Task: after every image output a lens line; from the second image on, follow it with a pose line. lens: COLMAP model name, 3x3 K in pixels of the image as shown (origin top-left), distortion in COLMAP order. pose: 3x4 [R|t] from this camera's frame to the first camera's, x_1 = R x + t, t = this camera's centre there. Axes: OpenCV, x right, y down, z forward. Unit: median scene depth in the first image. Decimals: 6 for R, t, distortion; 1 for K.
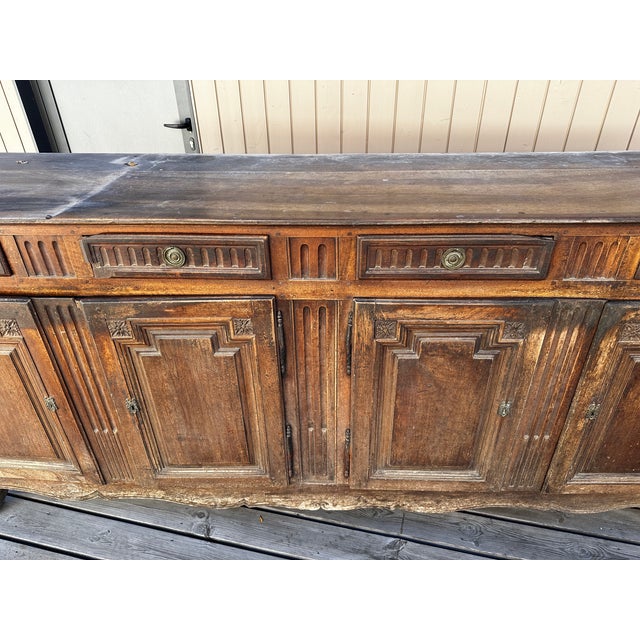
lens RADIAL K [[457.2, 0, 319.8], [0, 457.2, 324.3], [0, 0, 1]] dist [0.063740, -0.095764]
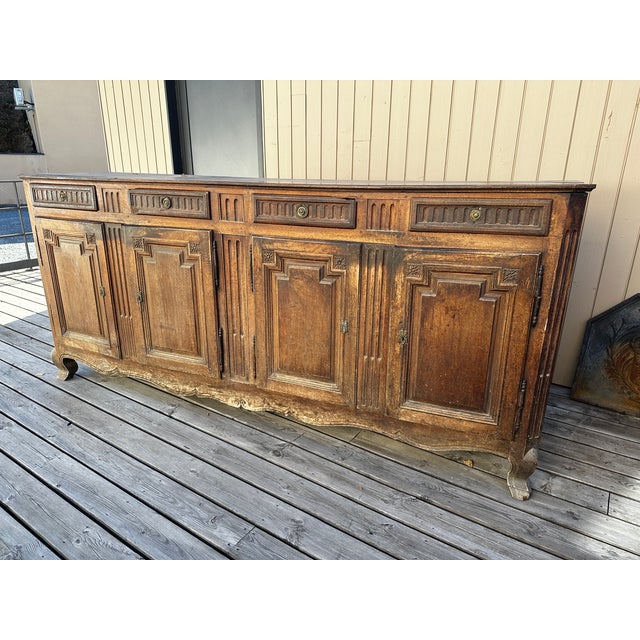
lens RADIAL K [[457.2, 0, 322.1], [0, 457.2, 319.3], [0, 0, 1]] dist [0.063740, -0.095764]
pose [[0.934526, 0.134204, -0.329622, 0.833293], [-0.212097, 0.953751, -0.213011, 0.497922], [0.285791, 0.268976, 0.919769, -0.360491]]
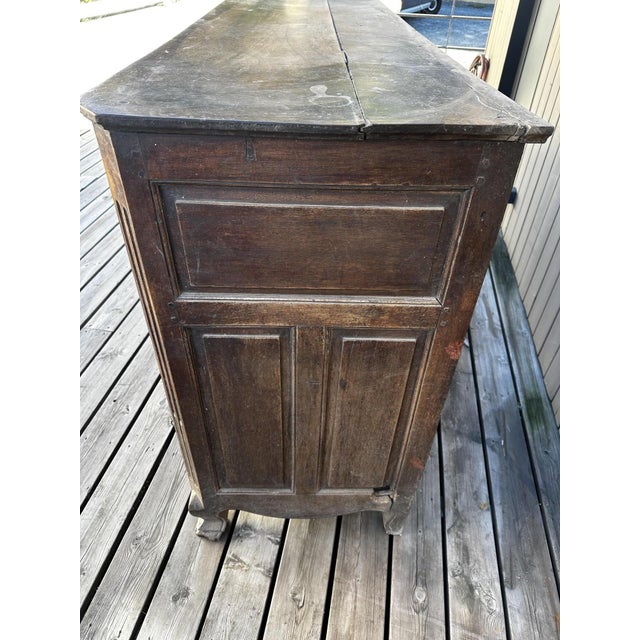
lens RADIAL K [[457.2, 0, 321.6], [0, 457.2, 321.1], [0, 0, 1]] dist [0.063740, -0.095764]
pose [[0.045900, 0.647567, -0.760625, 1.541388], [-0.565184, 0.644674, 0.514745, -0.449825], [0.823687, 0.406266, 0.395585, 0.898013]]
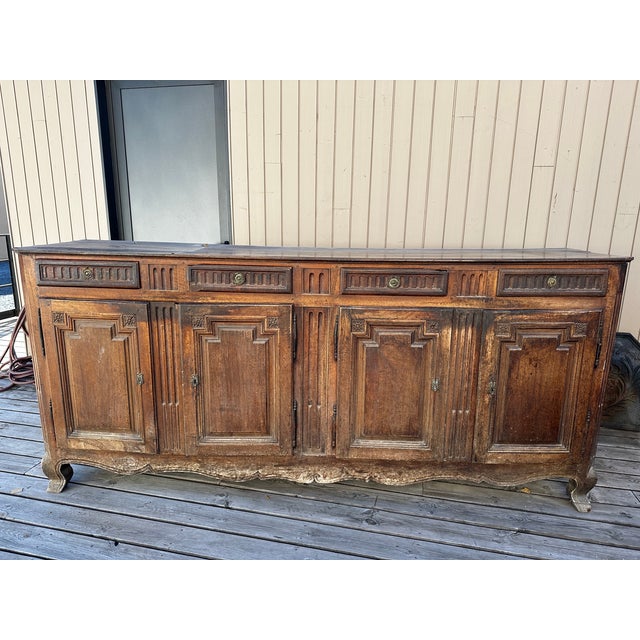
lens RADIAL K [[457.2, 0, 315.4], [0, 457.2, 318.6], [0, 0, 1]] dist [0.063740, -0.095764]
pose [[0.999451, 0.027287, 0.018772, -0.041740], [-0.019056, 0.937323, -0.347939, 0.537108], [-0.027090, 0.347391, 0.937329, -0.542390]]
